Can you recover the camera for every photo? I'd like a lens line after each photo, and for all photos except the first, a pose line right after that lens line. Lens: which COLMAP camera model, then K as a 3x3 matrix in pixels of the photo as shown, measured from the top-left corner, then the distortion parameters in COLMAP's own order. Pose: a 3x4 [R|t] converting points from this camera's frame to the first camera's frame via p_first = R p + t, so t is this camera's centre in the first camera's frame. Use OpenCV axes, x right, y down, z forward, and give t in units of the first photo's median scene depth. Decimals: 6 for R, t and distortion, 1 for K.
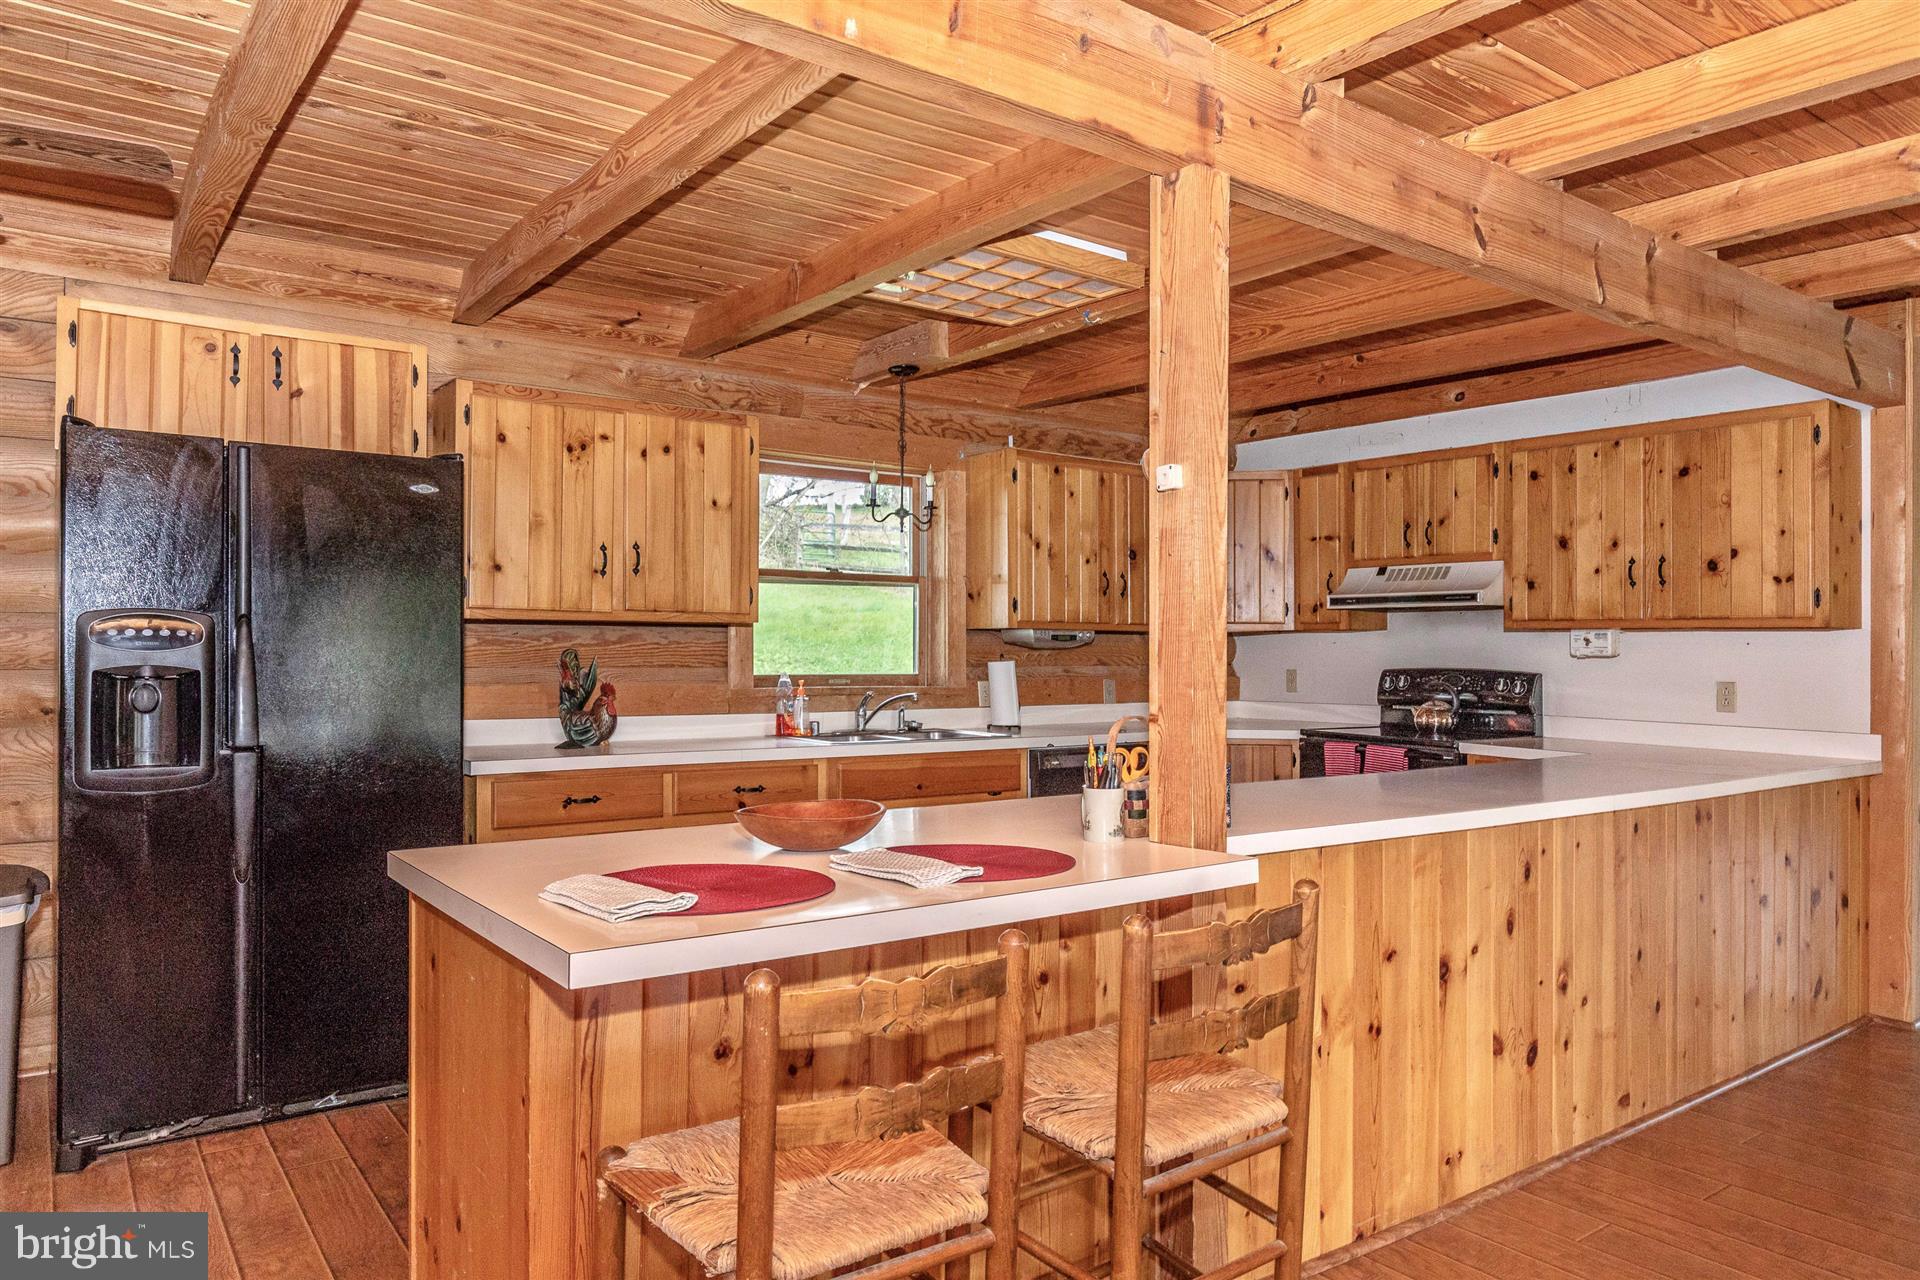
lens RADIAL K [[1280.0, 0, 955.0], [0, 1280.0, 627.7], [0, 0, 1]] dist [-0.000312, -0.002877]
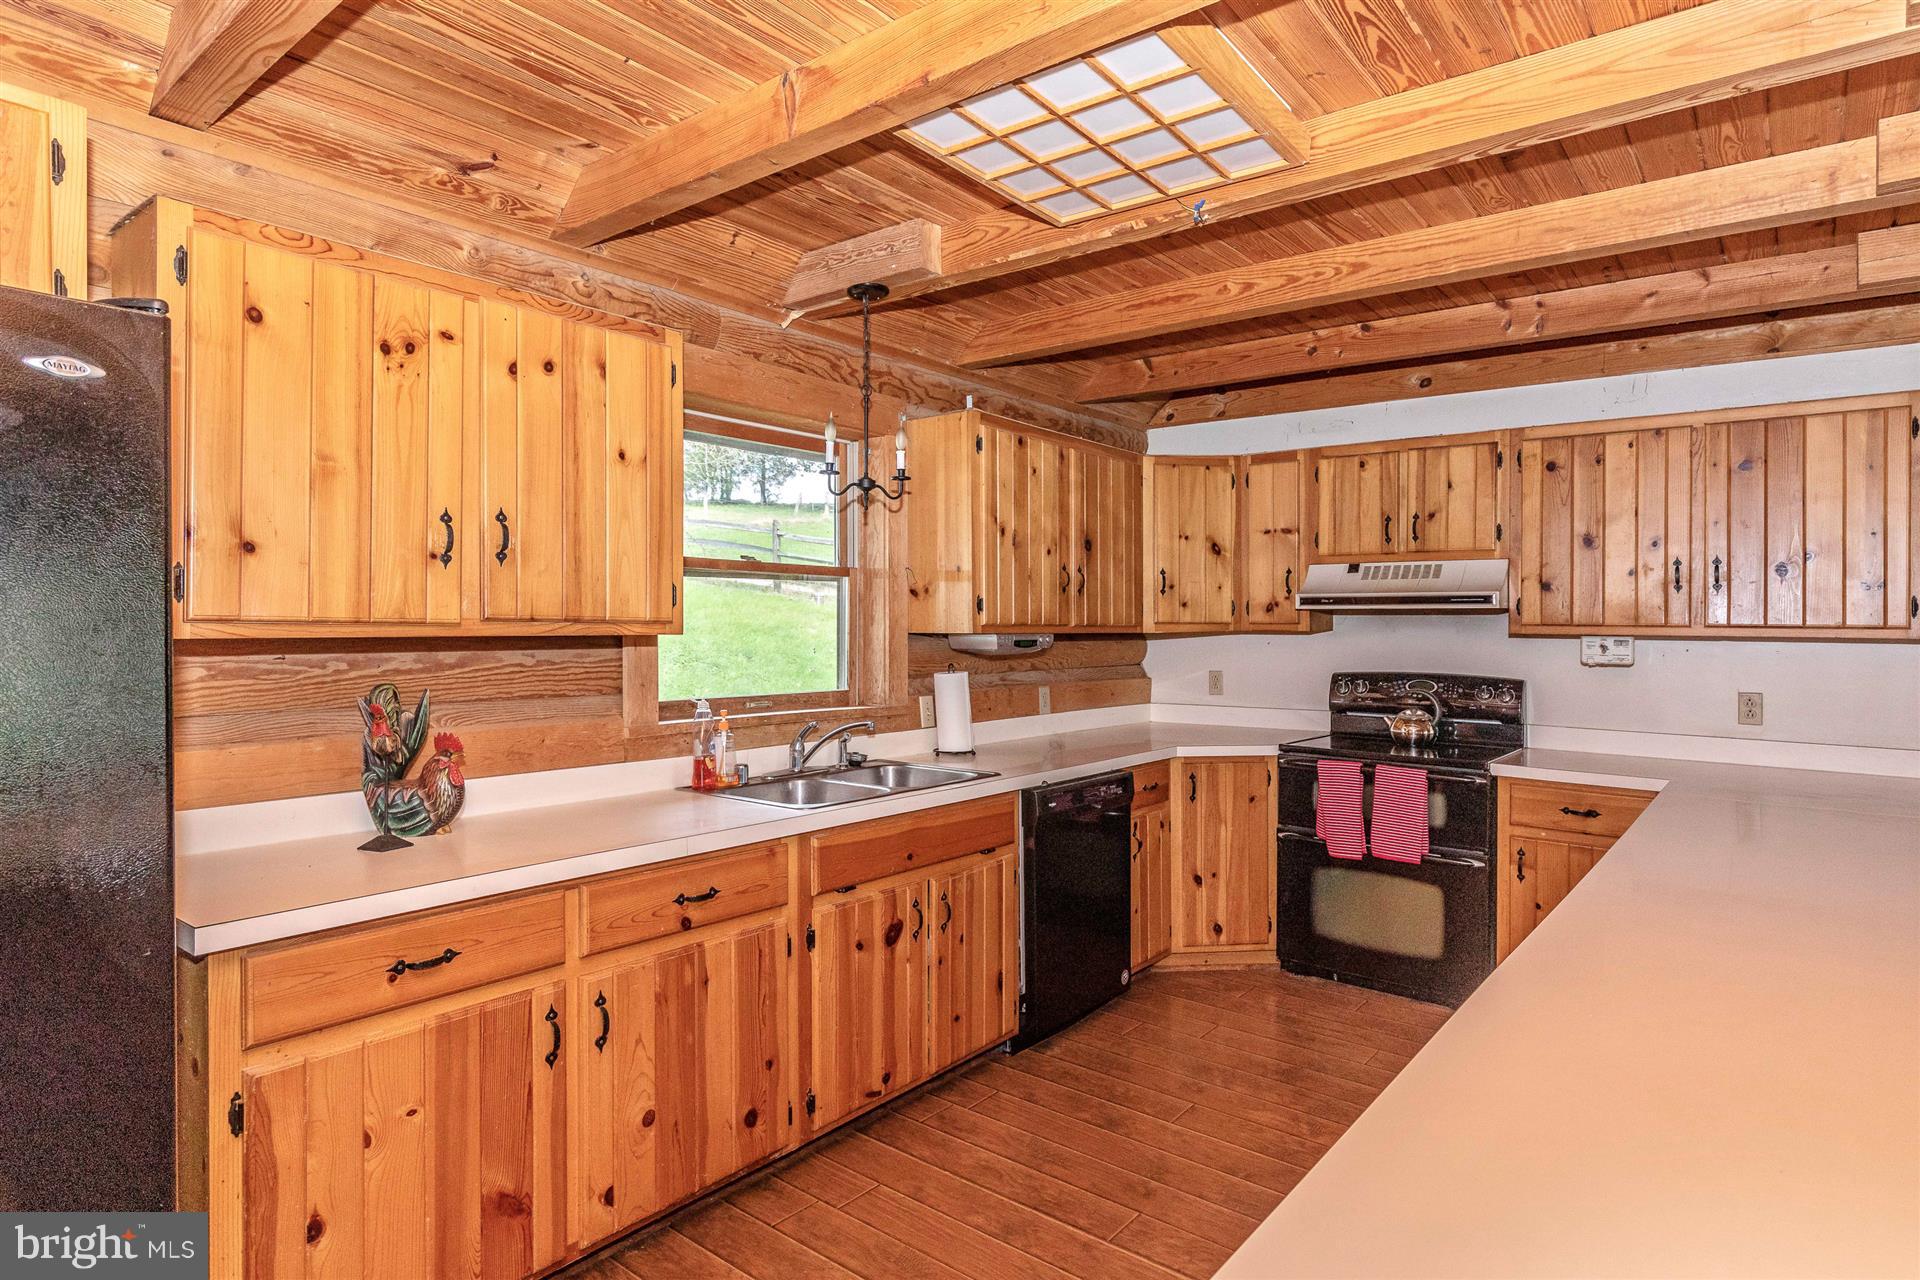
lens RADIAL K [[1045.2, 0, 973.6], [0, 1045.2, 621.5], [0, 0, 1]] dist [0.004704, -0.001060]
pose [[0.962330, -0.000615, 0.271885, -0.149103], [-0.003909, 0.999863, 0.016099, -0.019349], [-0.271858, -0.016555, 0.962195, 0.399311]]
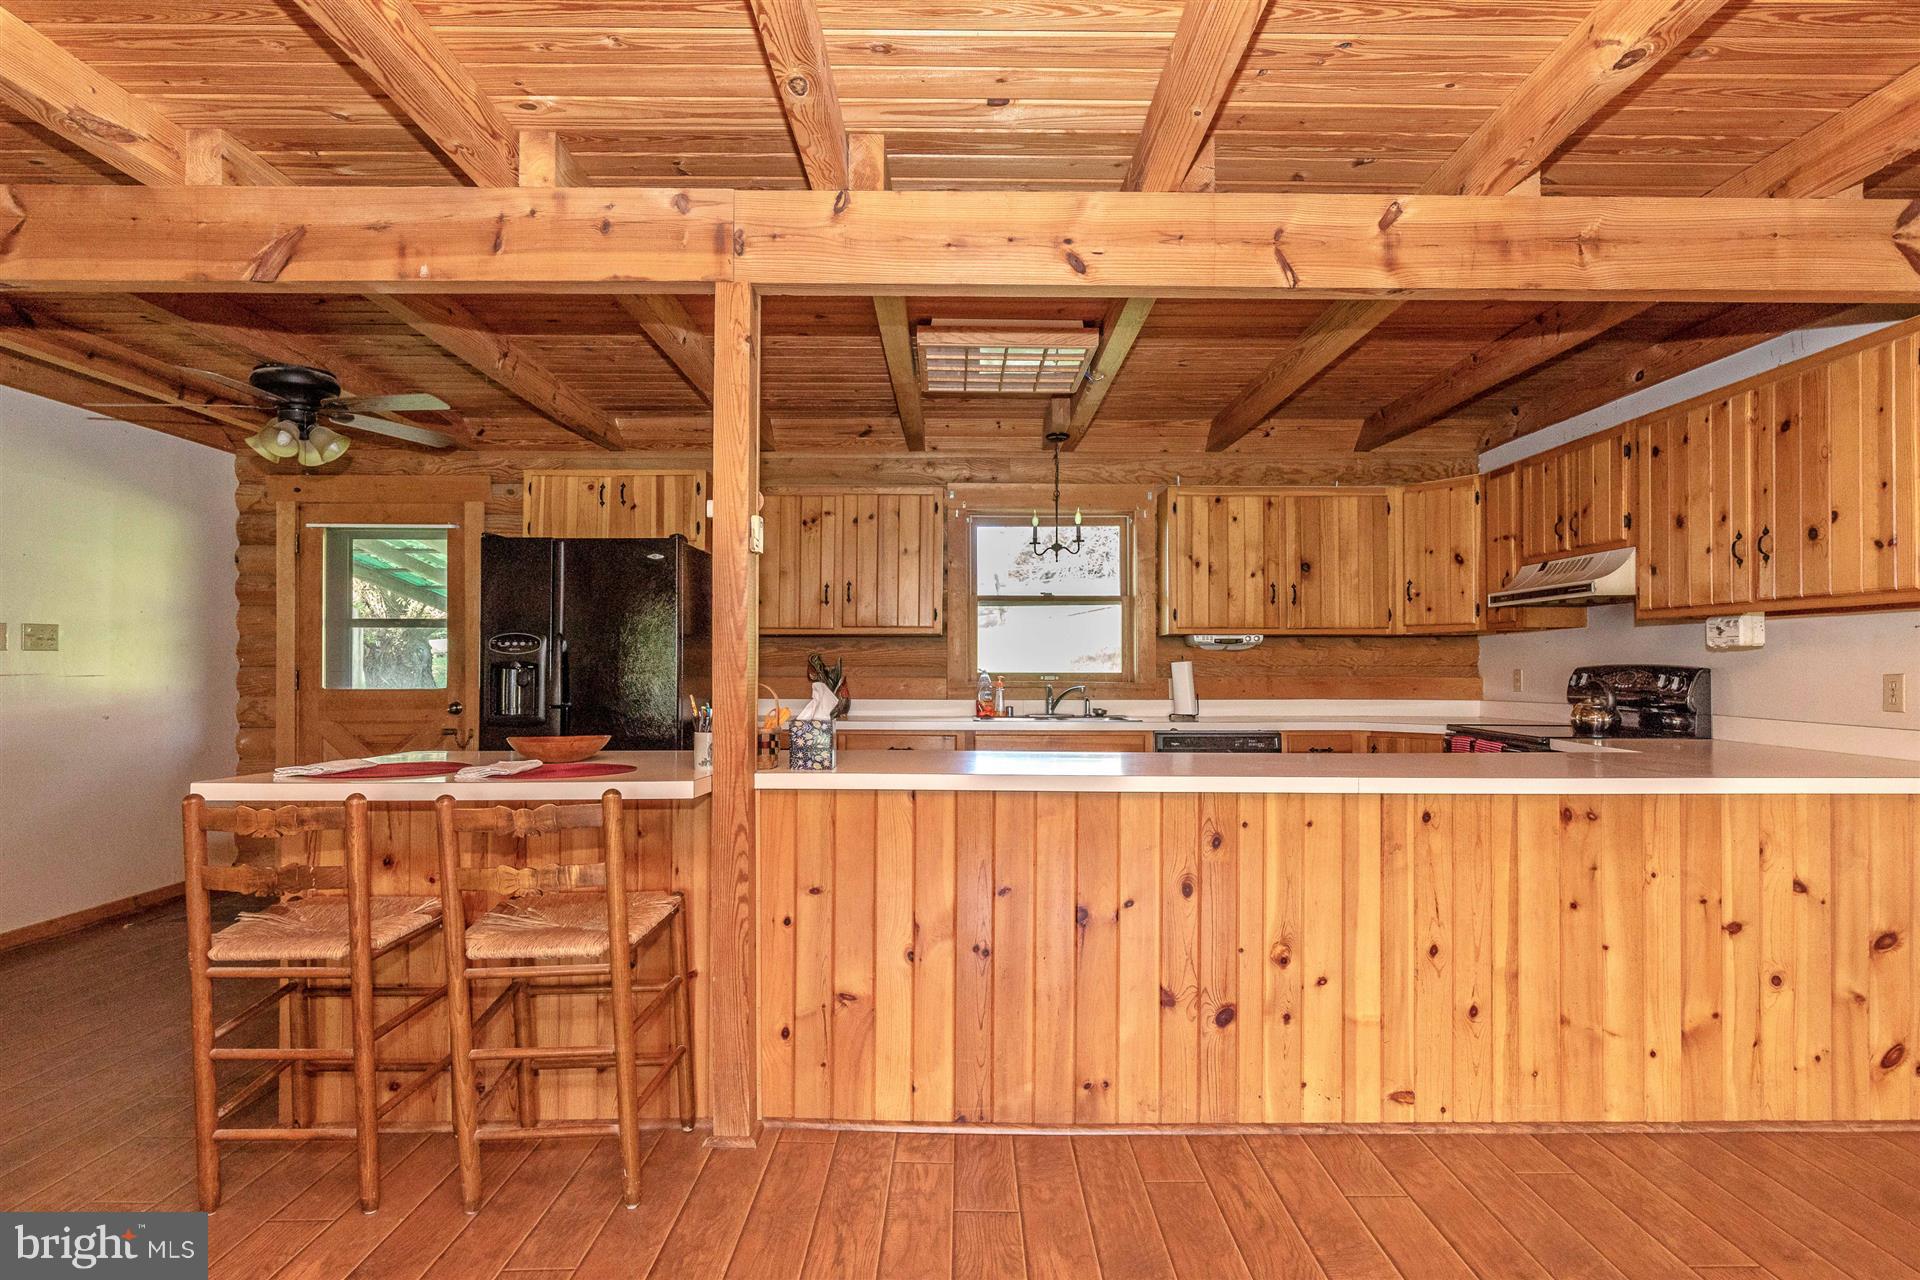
lens RADIAL K [[986.5, 0, 955.8], [0, 986.5, 651.6], [0, 0, 1]] dist [-0.002514, 0.001468]
pose [[0.803524, -0.016607, -0.595041, 0.476216], [0.014714, 0.999859, -0.008035, 0.023292], [0.595091, -0.002299, 0.803655, 0.136894]]
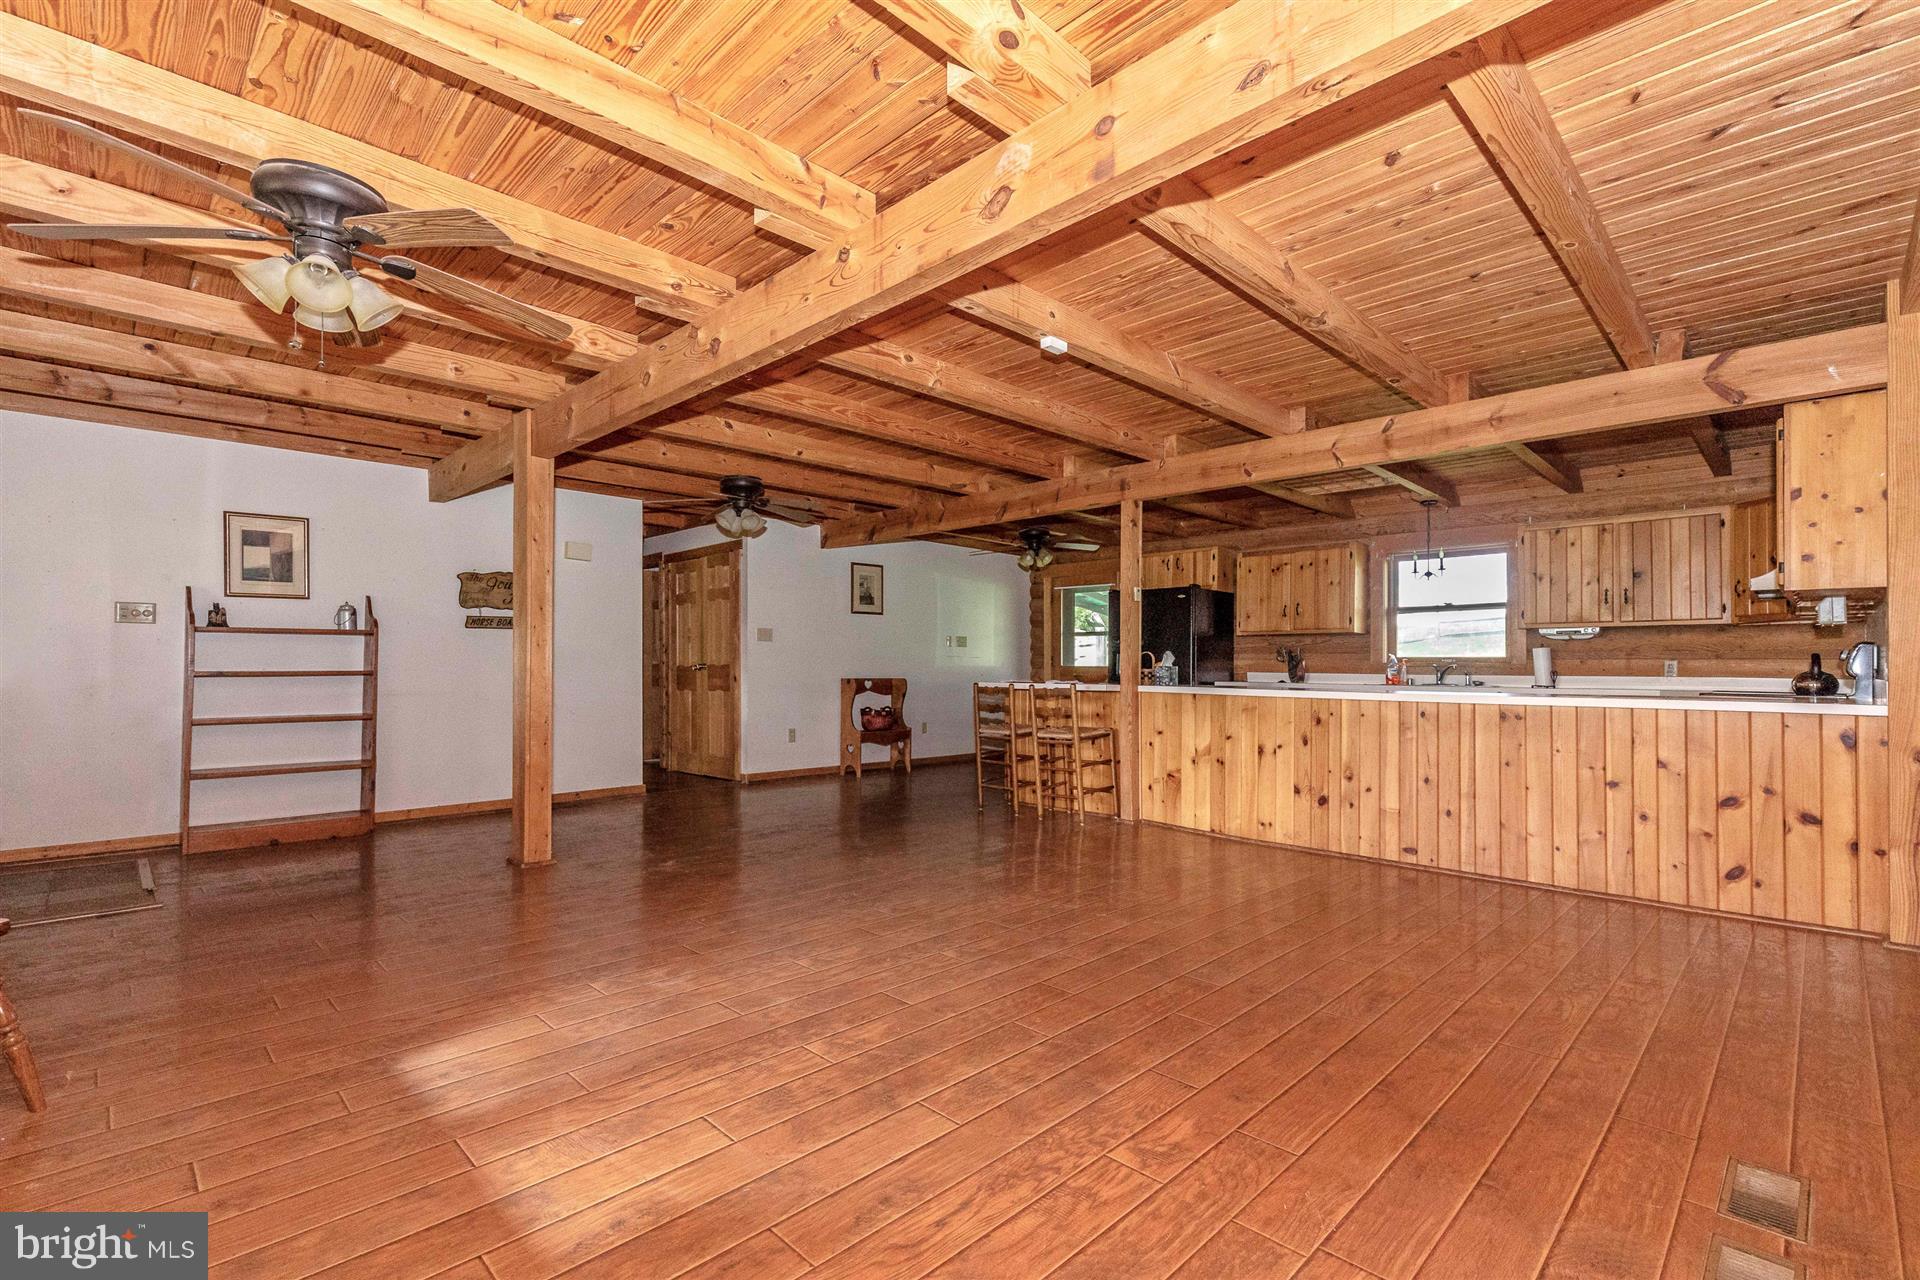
lens RADIAL K [[834.3, 0, 954.9], [0, 834.3, 649.6], [0, 0, 1]] dist [-0.002334, -0.000061]
pose [[0.136459, -0.029548, -0.990205, 1.162255], [0.005657, 0.999562, -0.029048, 0.063144], [0.990630, -0.001638, 0.136566, 0.087530]]
